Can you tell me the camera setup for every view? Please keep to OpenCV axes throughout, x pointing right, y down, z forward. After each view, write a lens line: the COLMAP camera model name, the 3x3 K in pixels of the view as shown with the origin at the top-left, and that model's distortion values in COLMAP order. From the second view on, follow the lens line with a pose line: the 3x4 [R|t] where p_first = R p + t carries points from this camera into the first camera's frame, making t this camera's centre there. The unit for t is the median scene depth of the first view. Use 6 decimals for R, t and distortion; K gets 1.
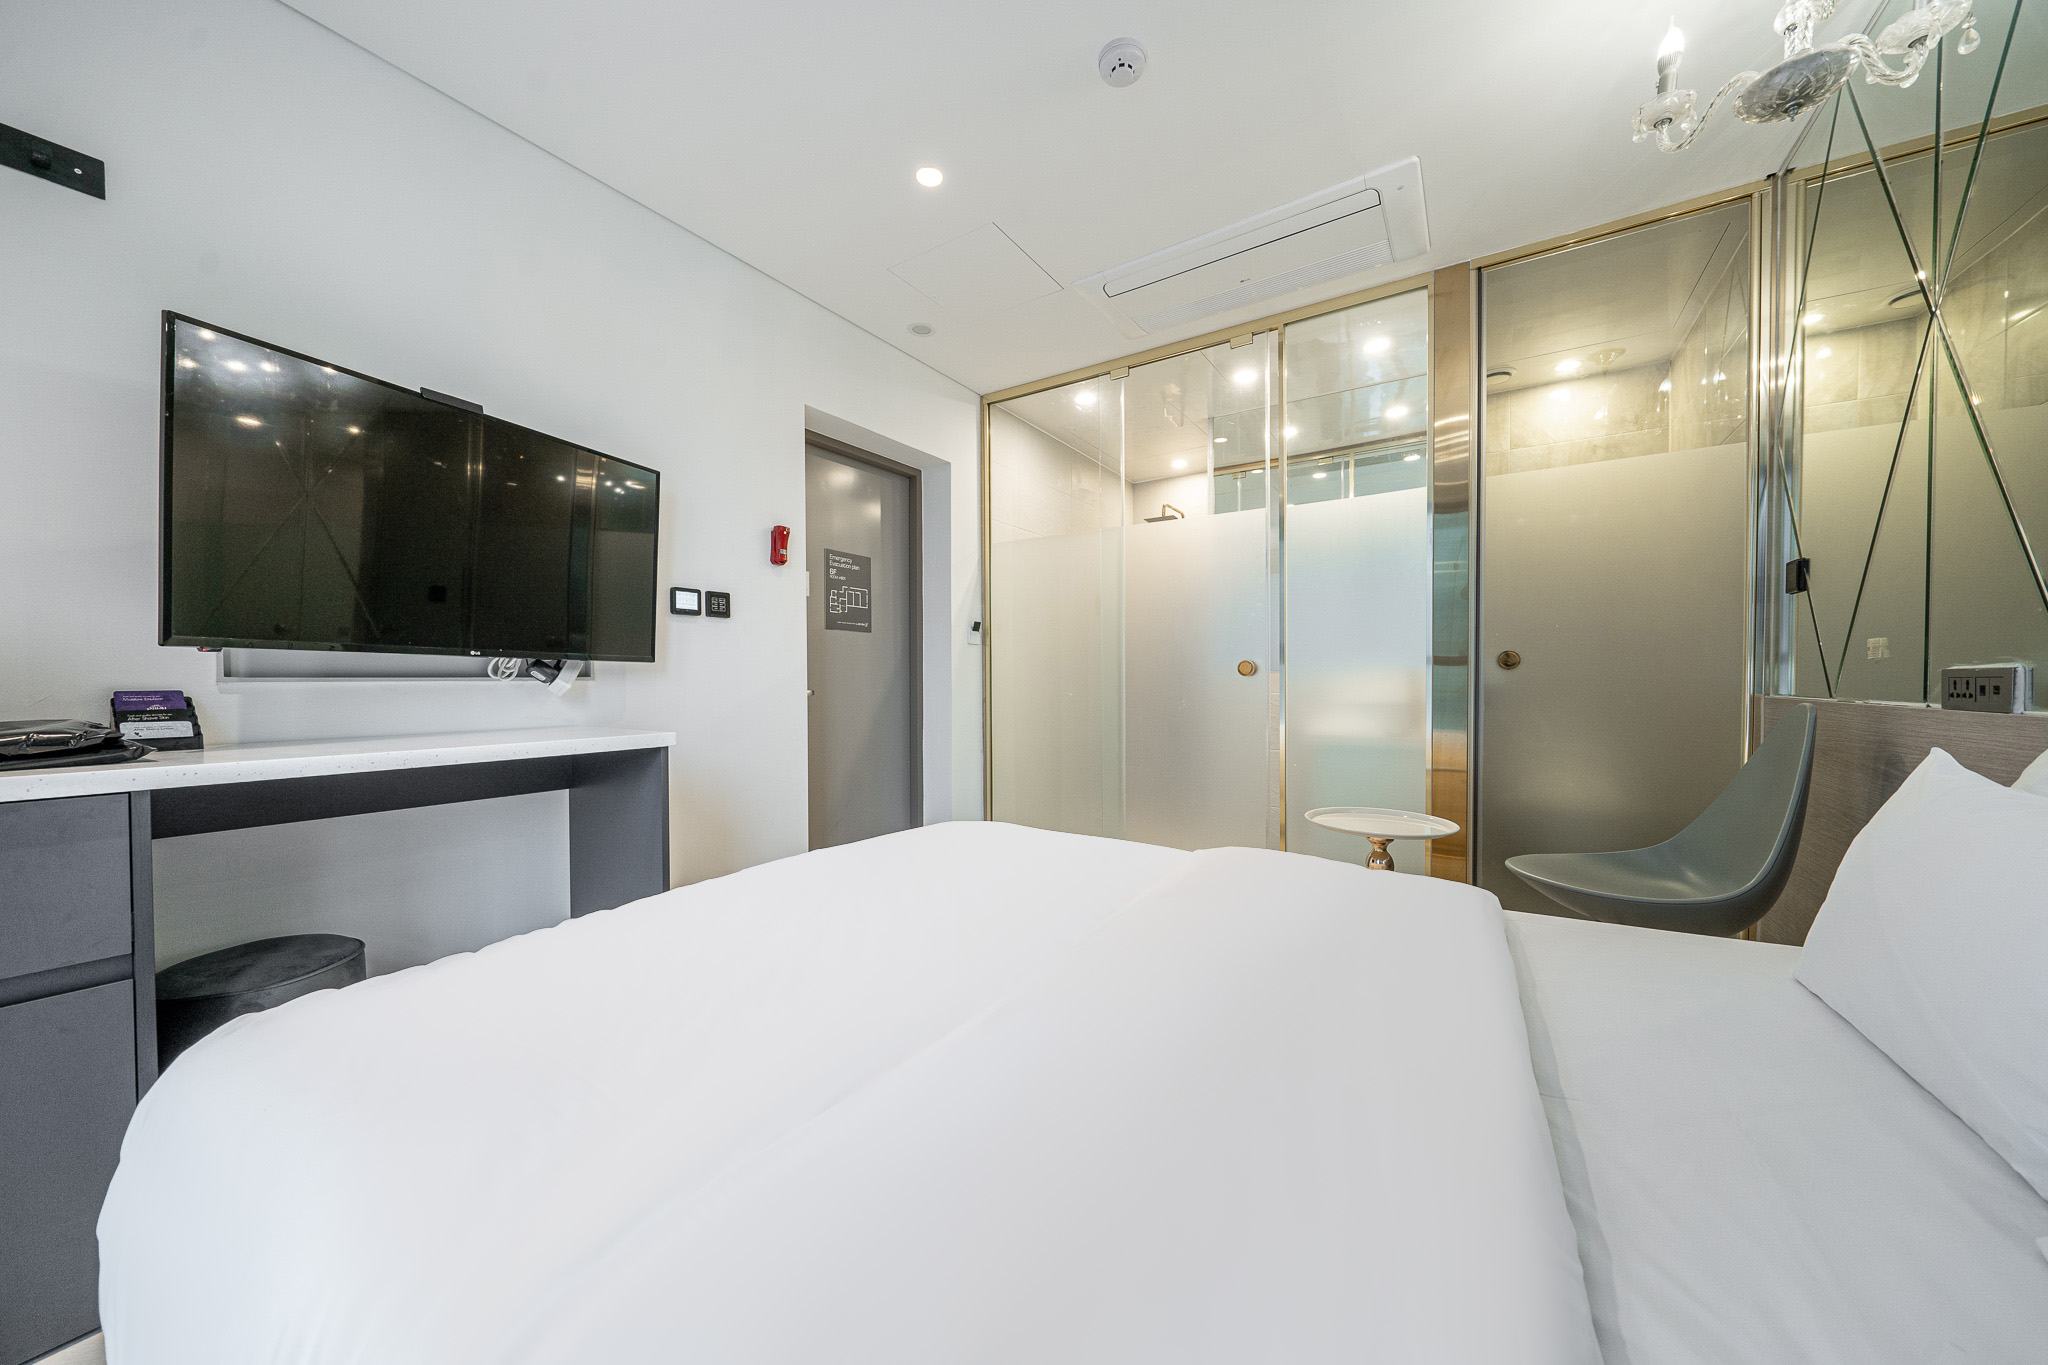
lens RADIAL K [[705.2, 0, 1020.1], [0, 705.2, 690.0], [0, 0, 1]] dist [0.001811, 0.000133]
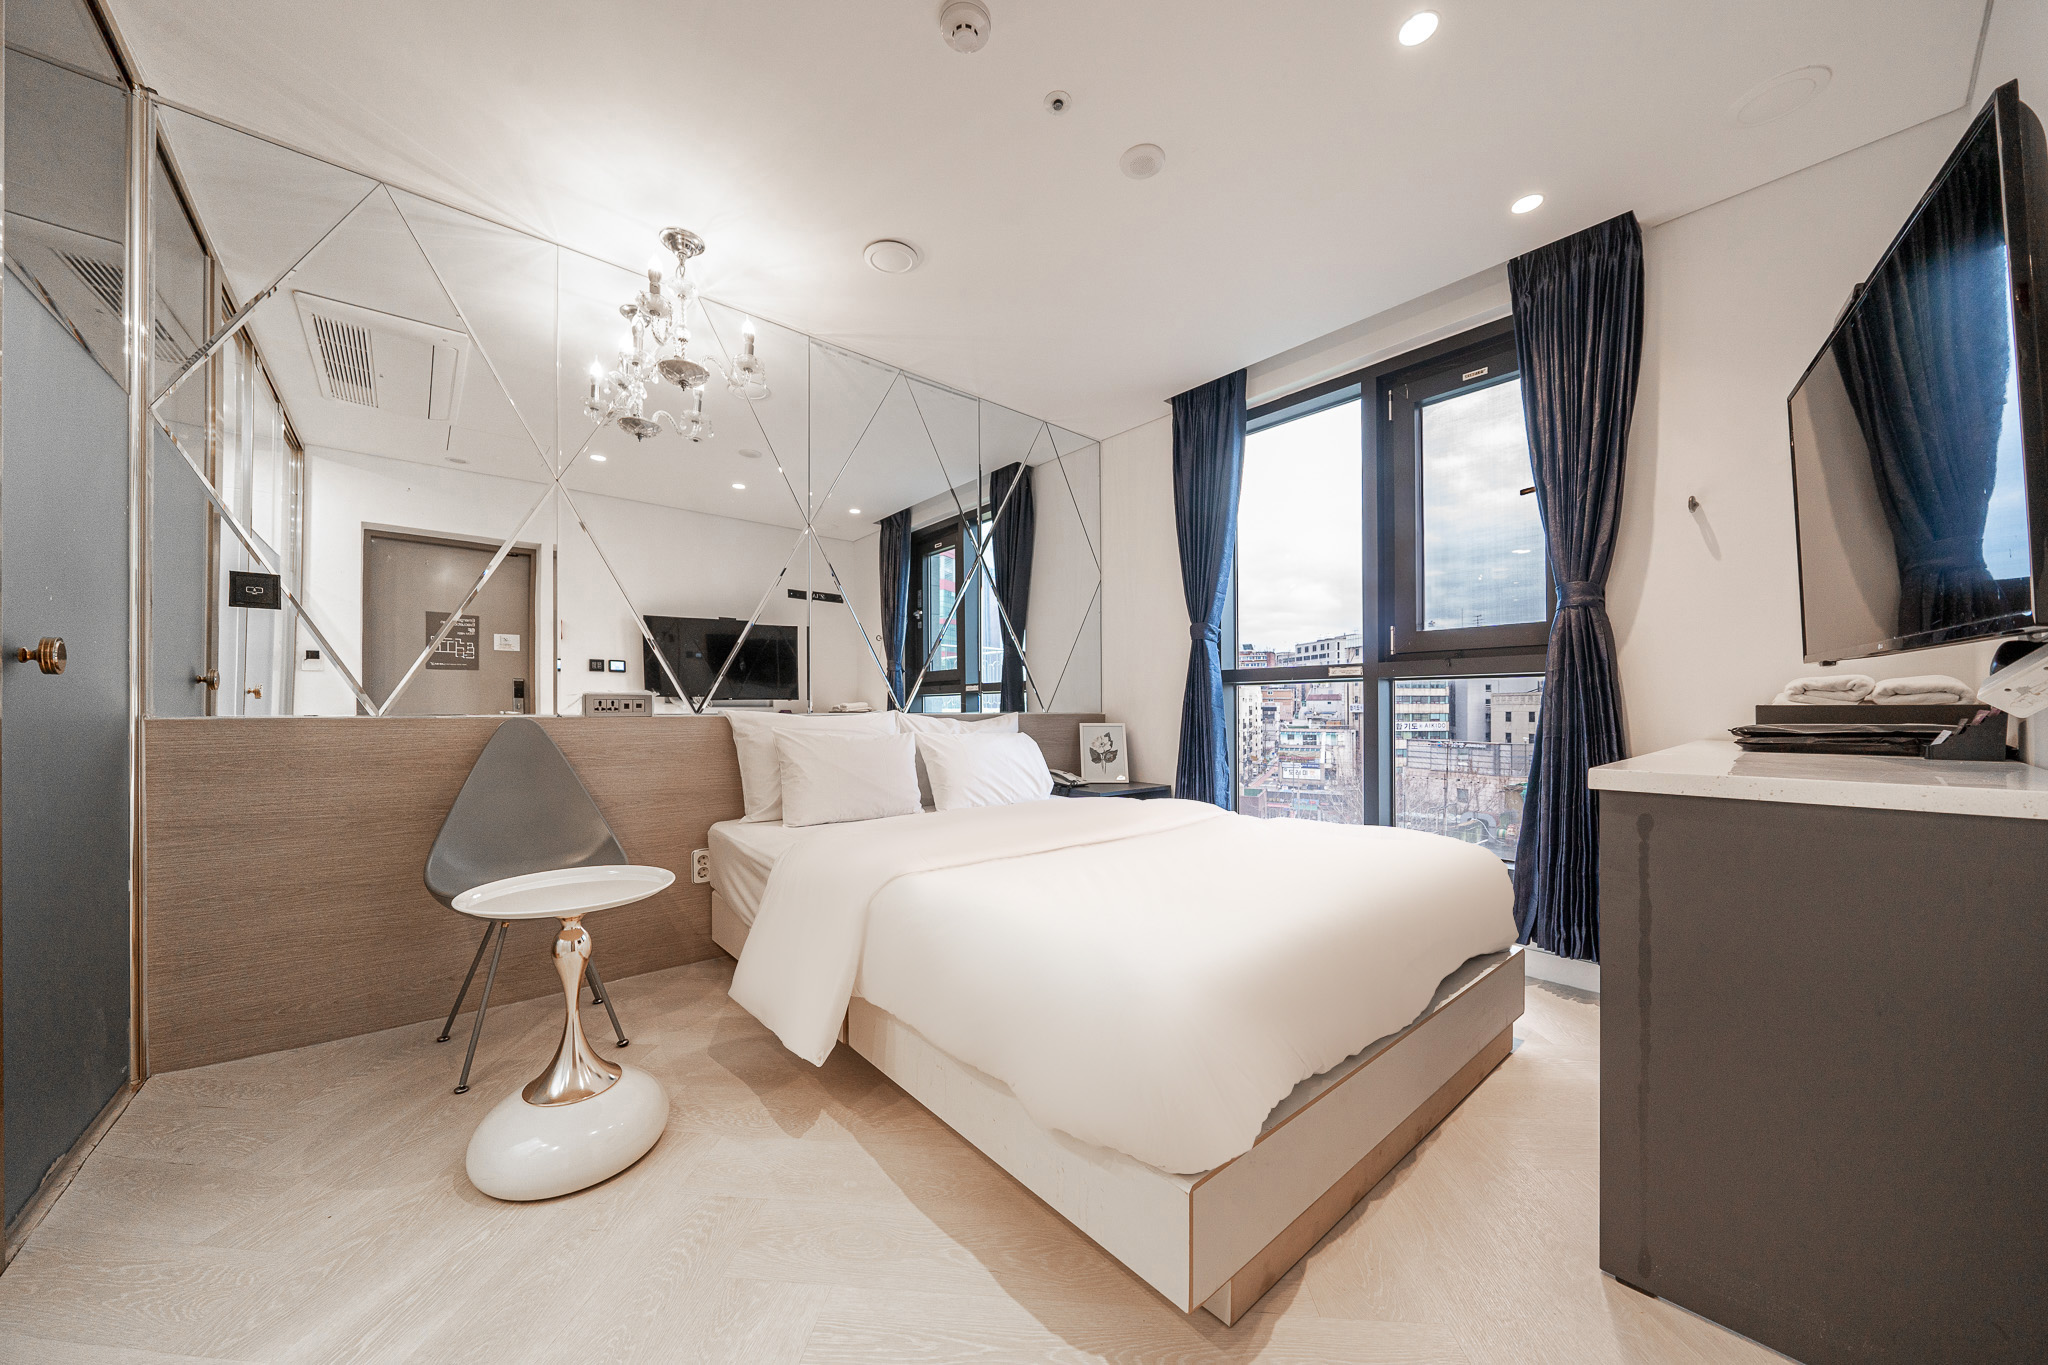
lens RADIAL K [[705.2, 0, 1009.3], [0, 705.2, 695.9], [0, 0, 1]] dist [0.001811, 0.000133]
pose [[-0.953729, -0.002772, 0.300653, -0.110745], [-0.000915, 0.999980, 0.006319, -0.019005], [-0.300665, 0.005752, -0.953713, 1.192231]]
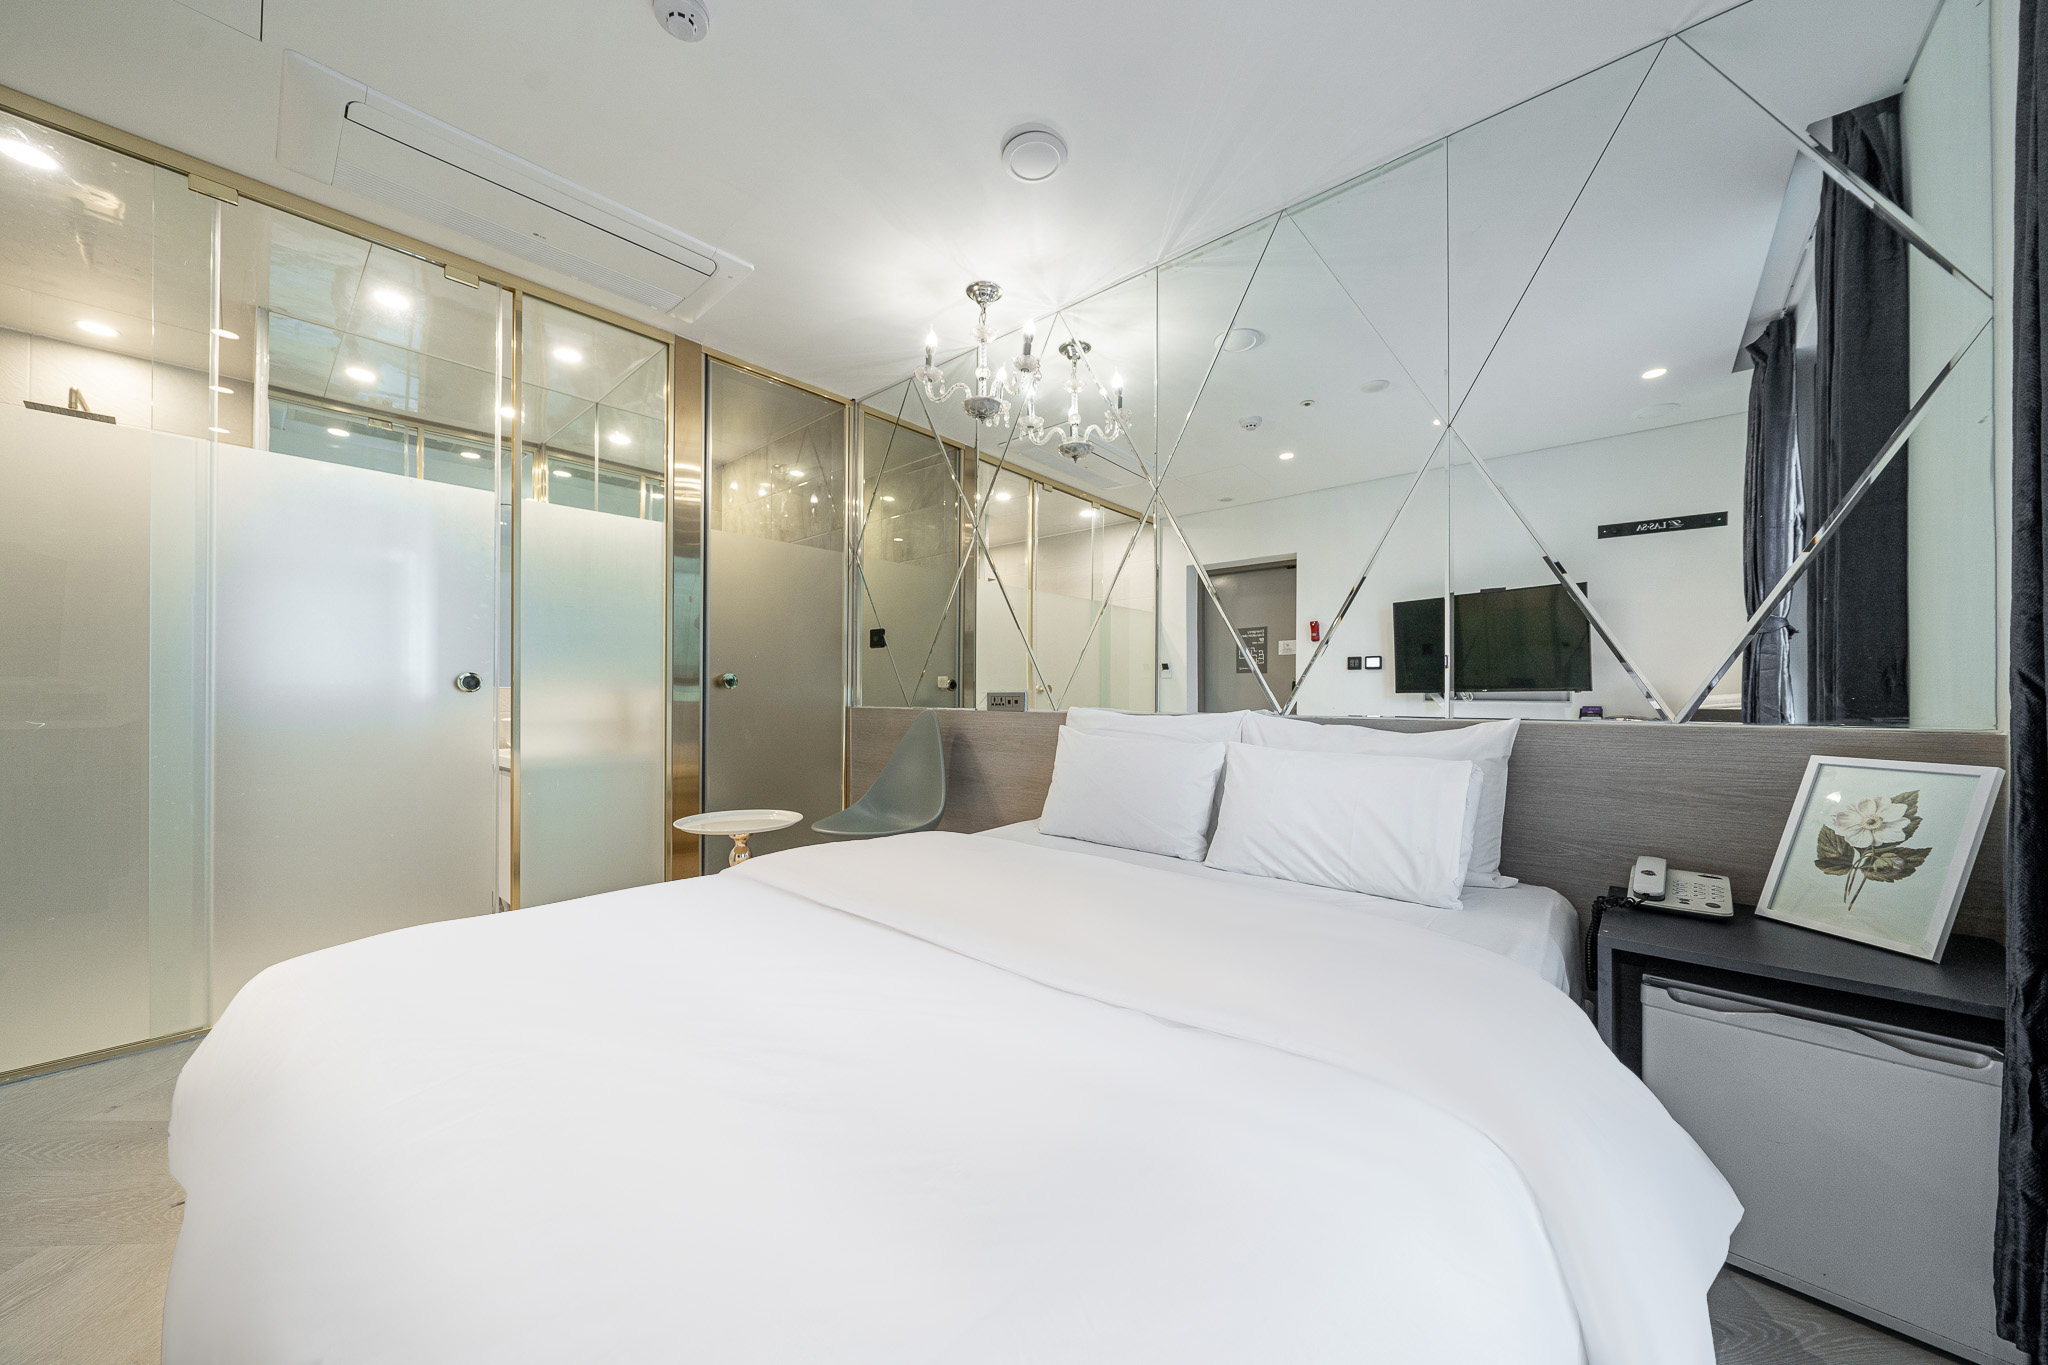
lens RADIAL K [[705.2, 0, 1014.6], [0, 705.2, 694.9], [0, 0, 1]] dist [0.001811, 0.000133]
pose [[0.170197, 0.006057, 0.985391, -0.425418], [0.011810, 0.999897, -0.008186, -0.001692], [-0.985339, 0.013031, 0.170108, 0.276638]]
